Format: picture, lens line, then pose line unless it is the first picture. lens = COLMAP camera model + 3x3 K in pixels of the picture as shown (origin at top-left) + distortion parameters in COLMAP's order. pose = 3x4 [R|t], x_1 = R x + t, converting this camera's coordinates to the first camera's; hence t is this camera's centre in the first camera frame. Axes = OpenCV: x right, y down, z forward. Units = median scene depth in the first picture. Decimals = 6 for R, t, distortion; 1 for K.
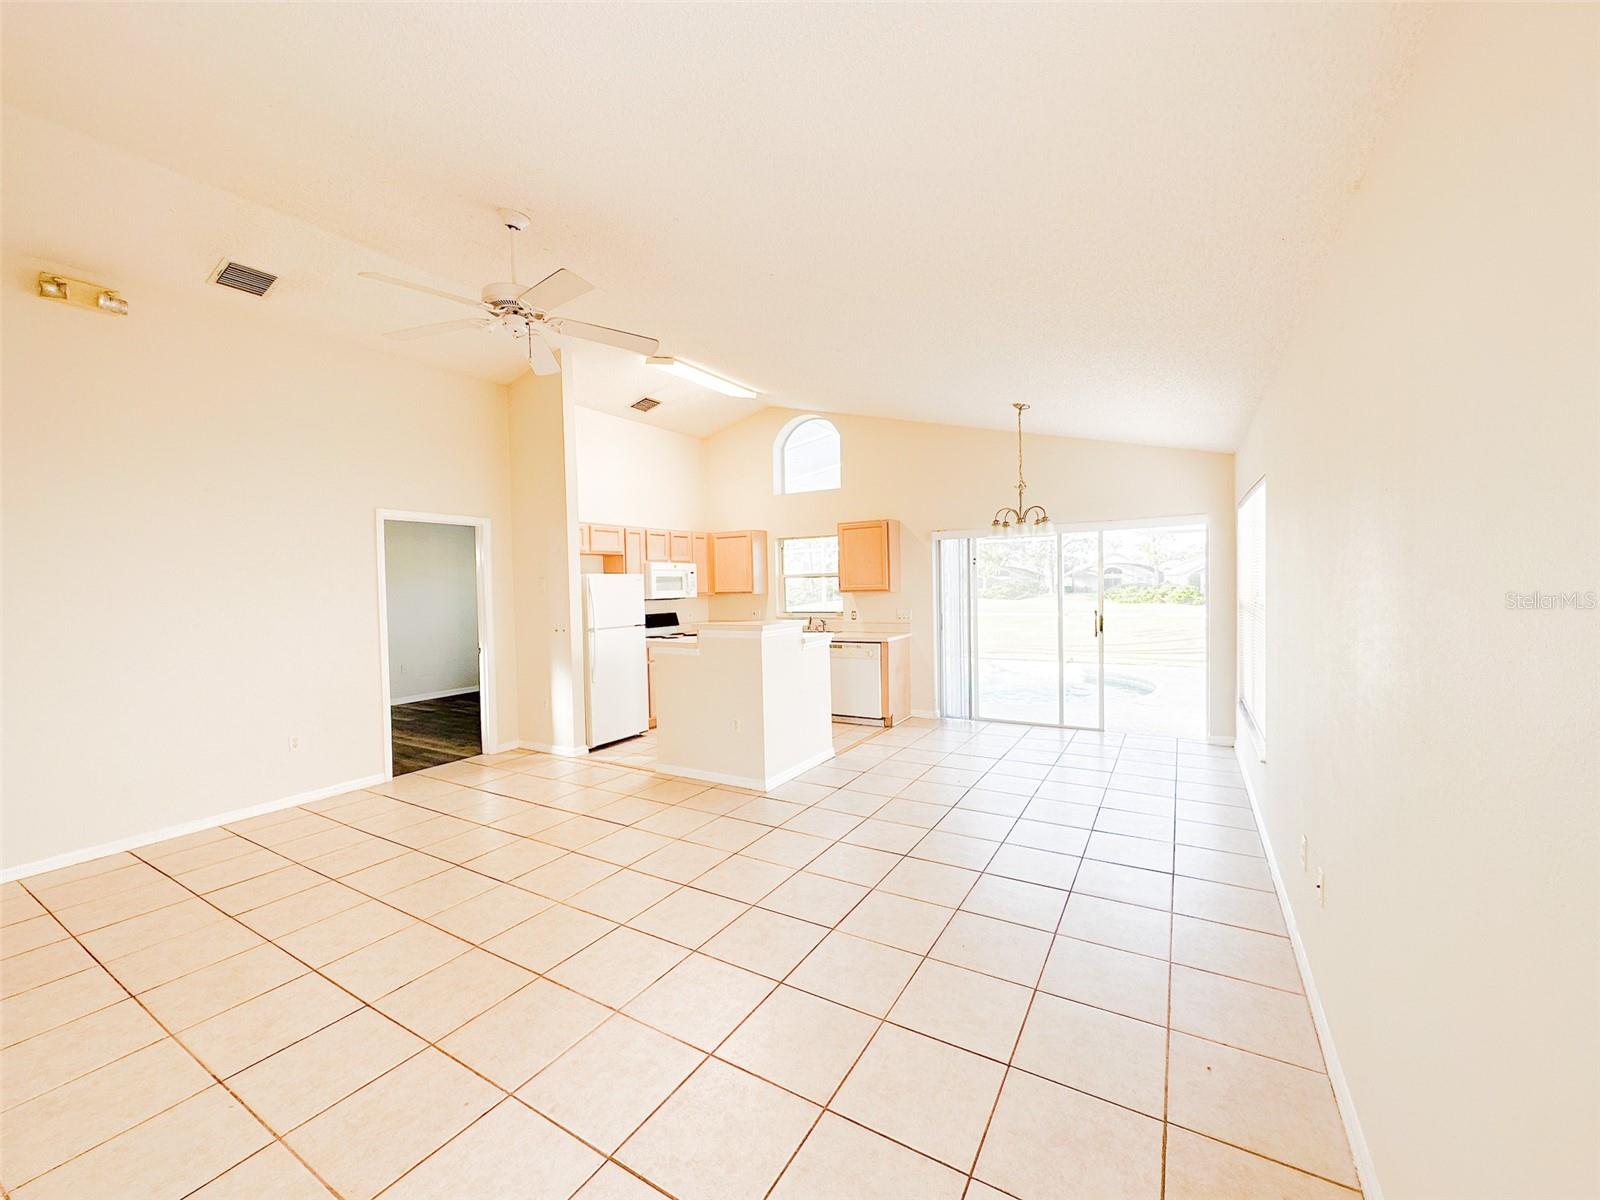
lens RADIAL K [[638.6, 0, 801.2], [0, 638.6, 597.9], [0, 0, 1]] dist [-0.001509, 0.000338]
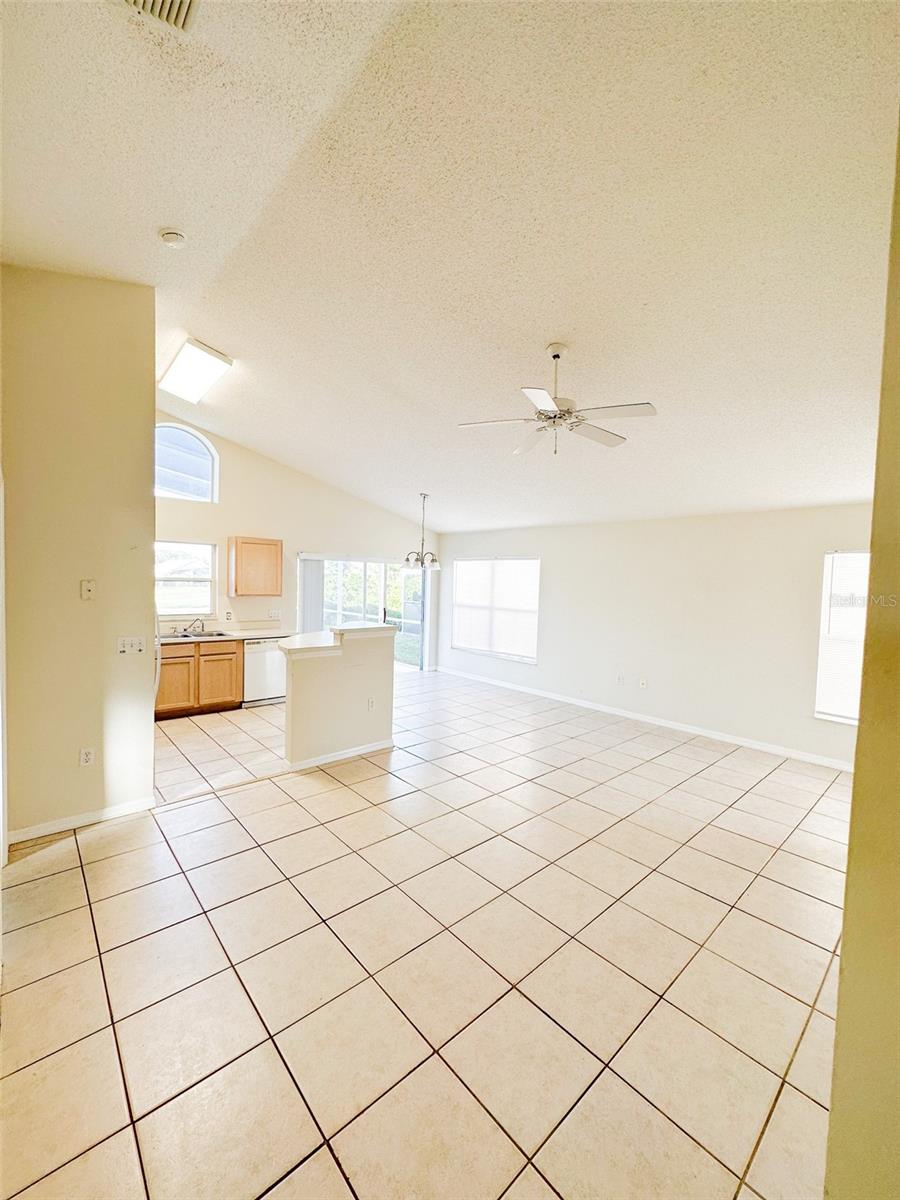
lens RADIAL K [[479.0, 0, 449.3], [0, 479.0, 599.0], [0, 0, 1]] dist [-0.001509, 0.000338]
pose [[0.293700, -0.004903, 0.955885, -0.957993], [-0.011747, 0.999893, 0.008738, -0.024036], [-0.955826, -0.013796, 0.293610, 0.555136]]
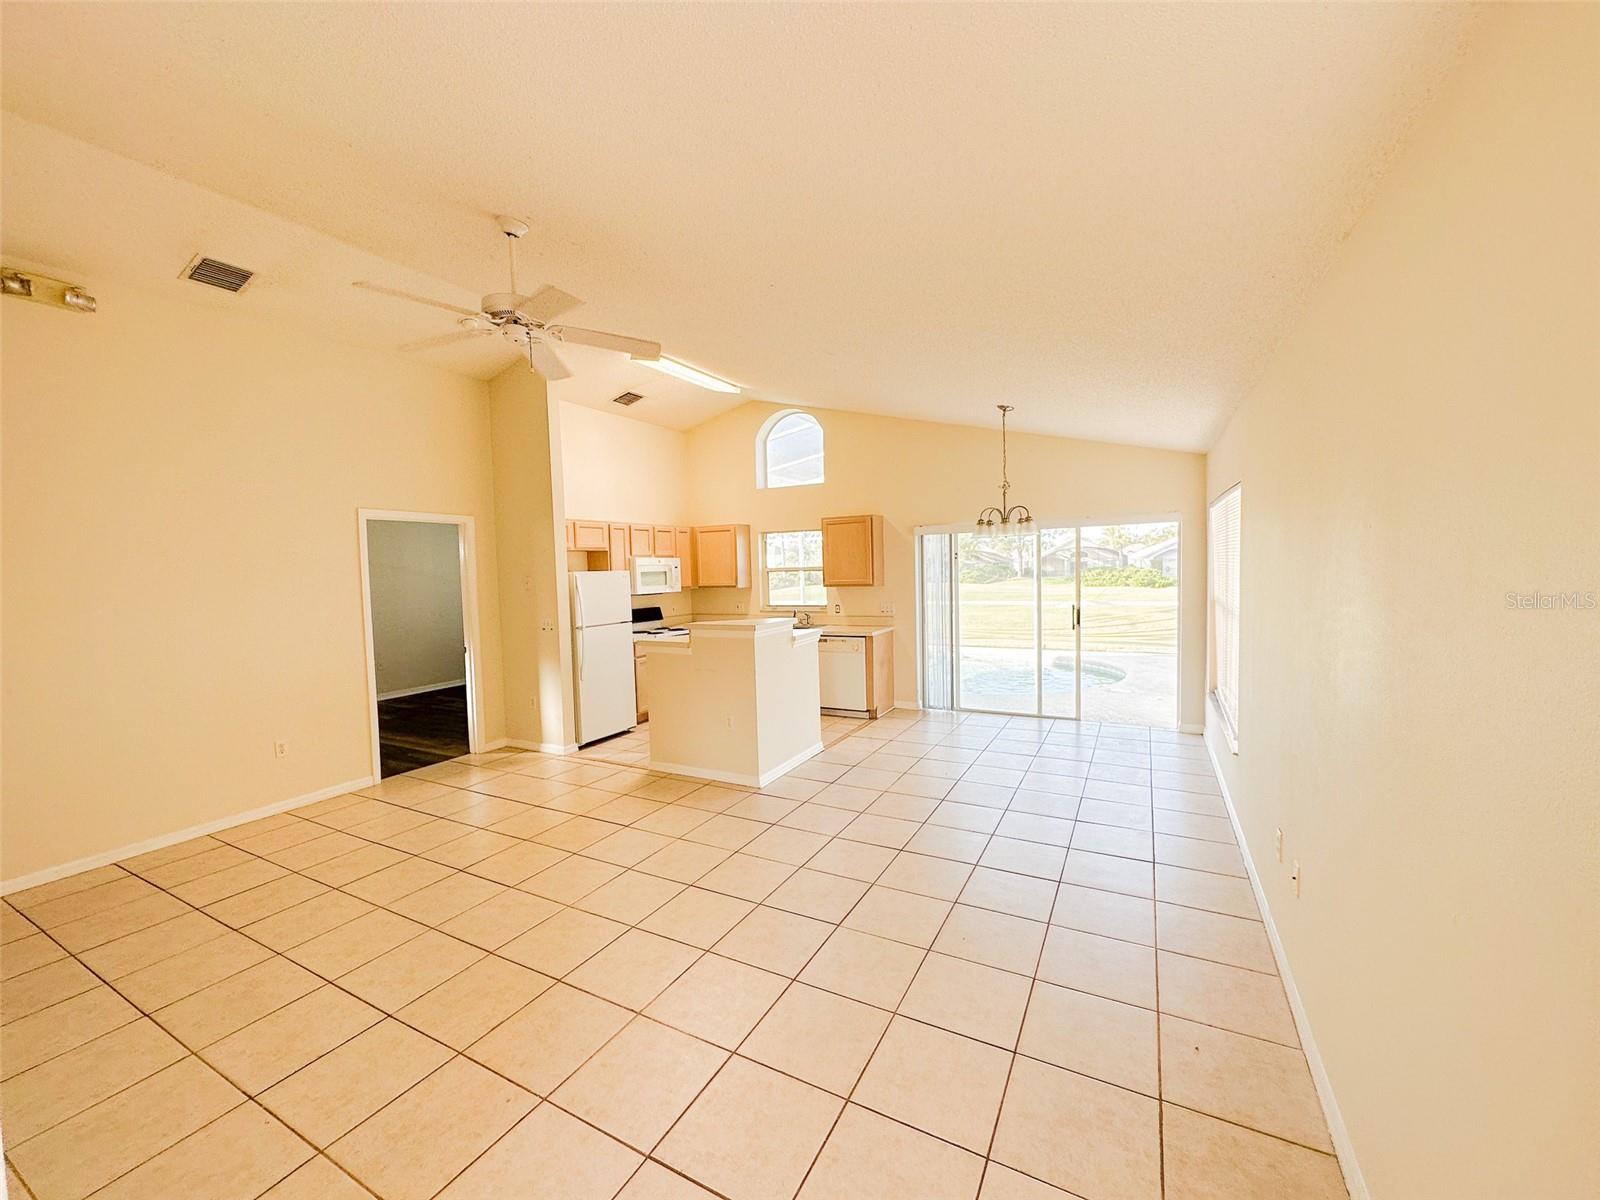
lens RADIAL K [[638.6, 0, 800.9], [0, 638.6, 597.4], [0, 0, 1]] dist [-0.001509, 0.000338]
pose [[0.998987, -0.006734, 0.044496, -0.031484], [0.005635, 0.999677, 0.024794, -0.024896], [-0.044648, -0.024518, 0.998702, -0.014718]]
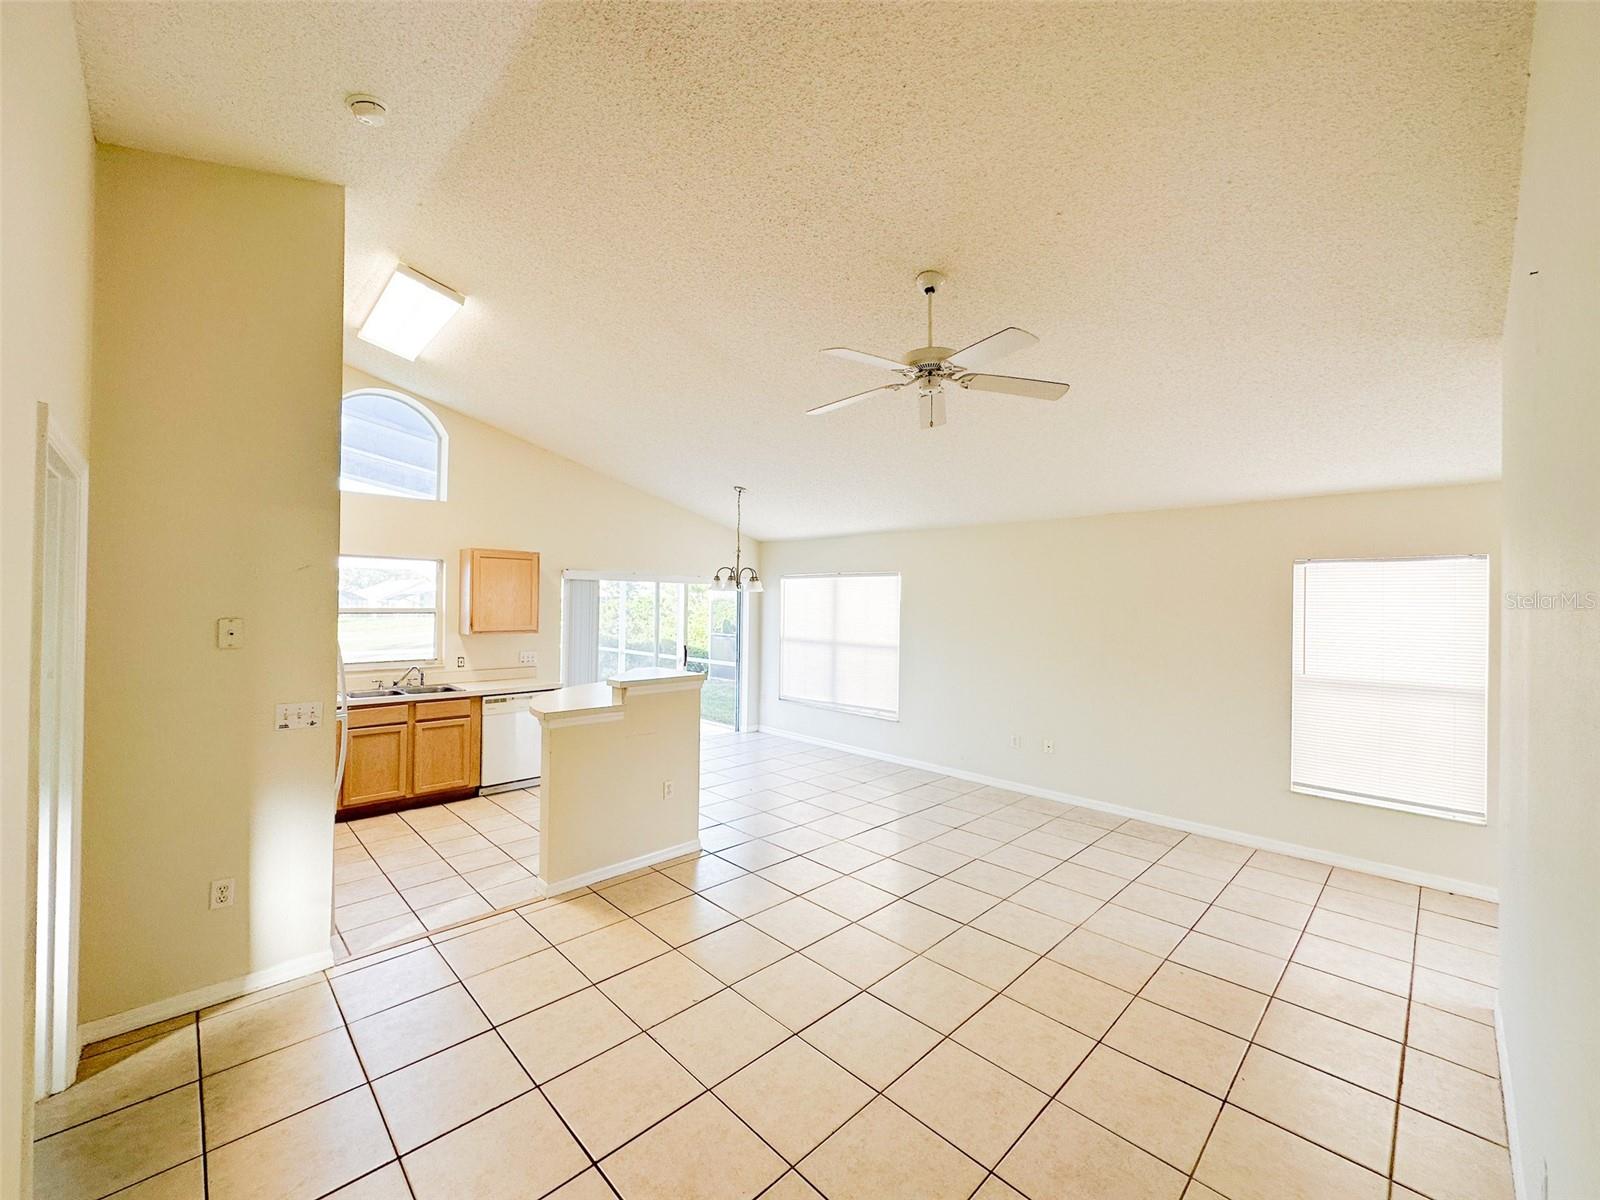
lens RADIAL K [[638.6, 0, 799.1], [0, 638.6, 598.5], [0, 0, 1]] dist [-0.001509, 0.000338]
pose [[0.251277, 0.034994, 0.967282, -0.902767], [0.003687, 0.999304, -0.037110, -0.032440], [-0.967908, 0.012891, 0.250973, 0.583951]]
